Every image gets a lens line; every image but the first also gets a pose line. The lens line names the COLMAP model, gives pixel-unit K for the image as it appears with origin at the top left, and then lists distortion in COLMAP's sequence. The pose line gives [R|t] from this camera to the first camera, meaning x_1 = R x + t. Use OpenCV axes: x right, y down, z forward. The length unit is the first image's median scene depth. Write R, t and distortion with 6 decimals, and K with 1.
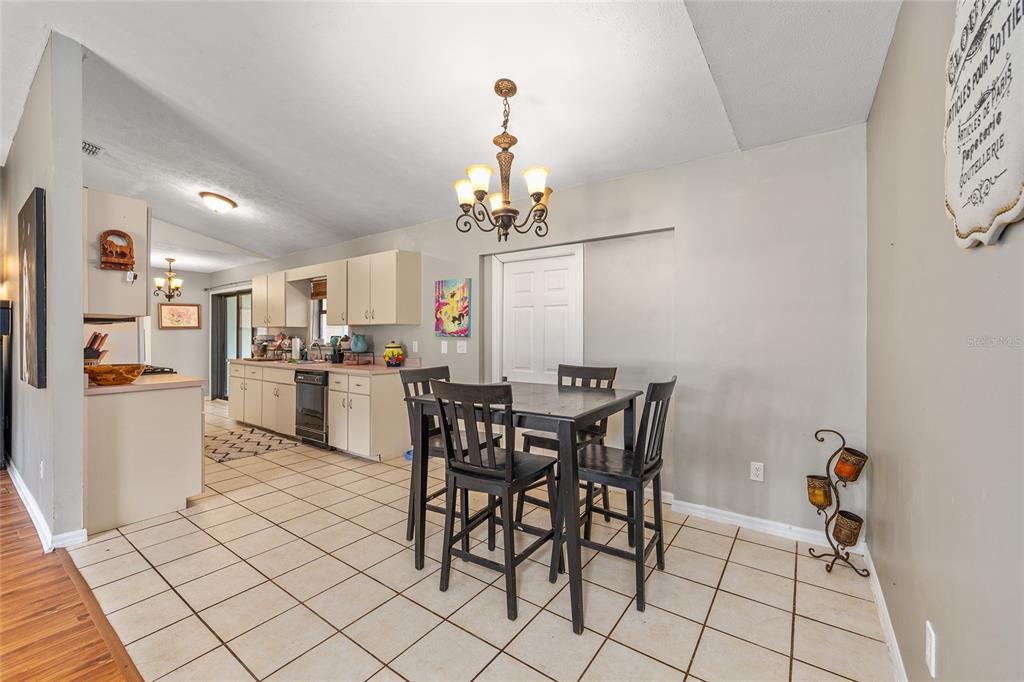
lens RADIAL K [[412.5, 0, 512.0], [0, 412.5, 341.0], [0, 0, 1]] dist [0.003083, 0.000450]
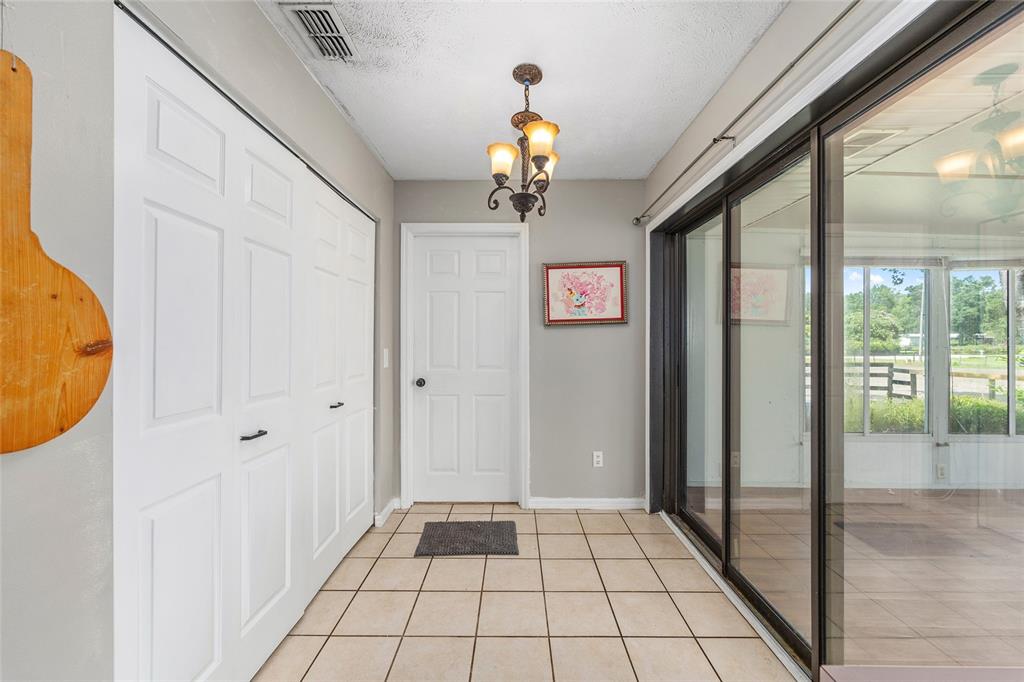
lens RADIAL K [[412.5, 0, 512.0], [0, 412.5, 341.0], [0, 0, 1]] dist [0.003083, 0.000450]
pose [[0.581803, -0.000237, -0.813329, -0.743922], [-0.003861, 0.999988, -0.003053, -0.017314], [0.813320, 0.004916, 0.581795, 1.020378]]
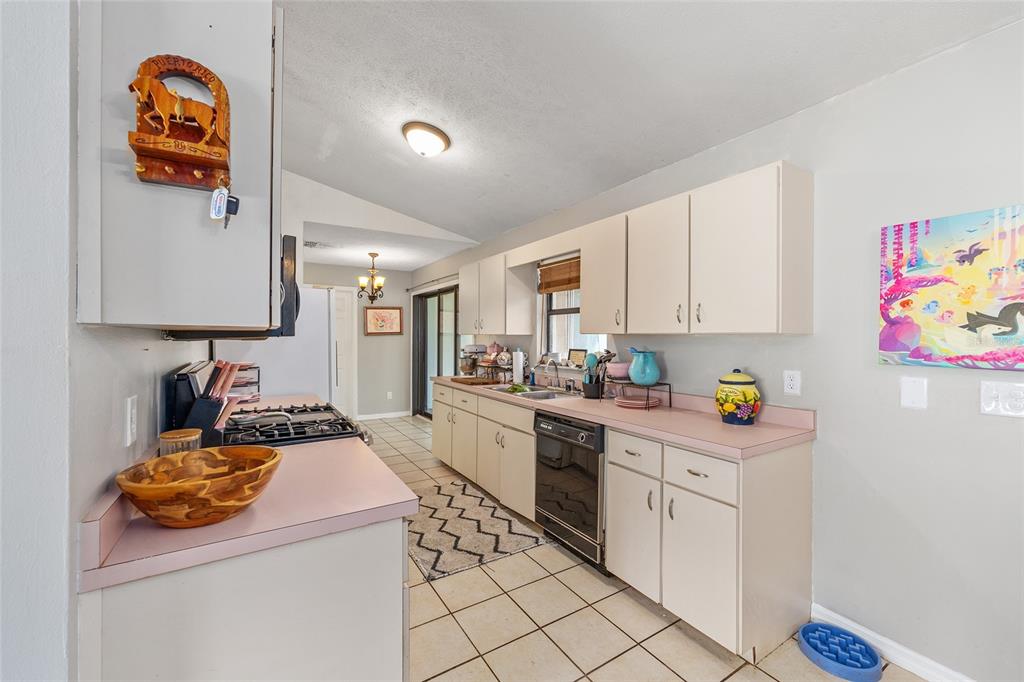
lens RADIAL K [[412.5, 0, 512.0], [0, 412.5, 341.0], [0, 0, 1]] dist [0.003083, 0.000450]
pose [[0.926125, 0.004439, -0.377192, -0.300125], [-0.004270, 0.999990, 0.001286, -0.026653], [0.377194, 0.000419, 0.926134, 0.399428]]
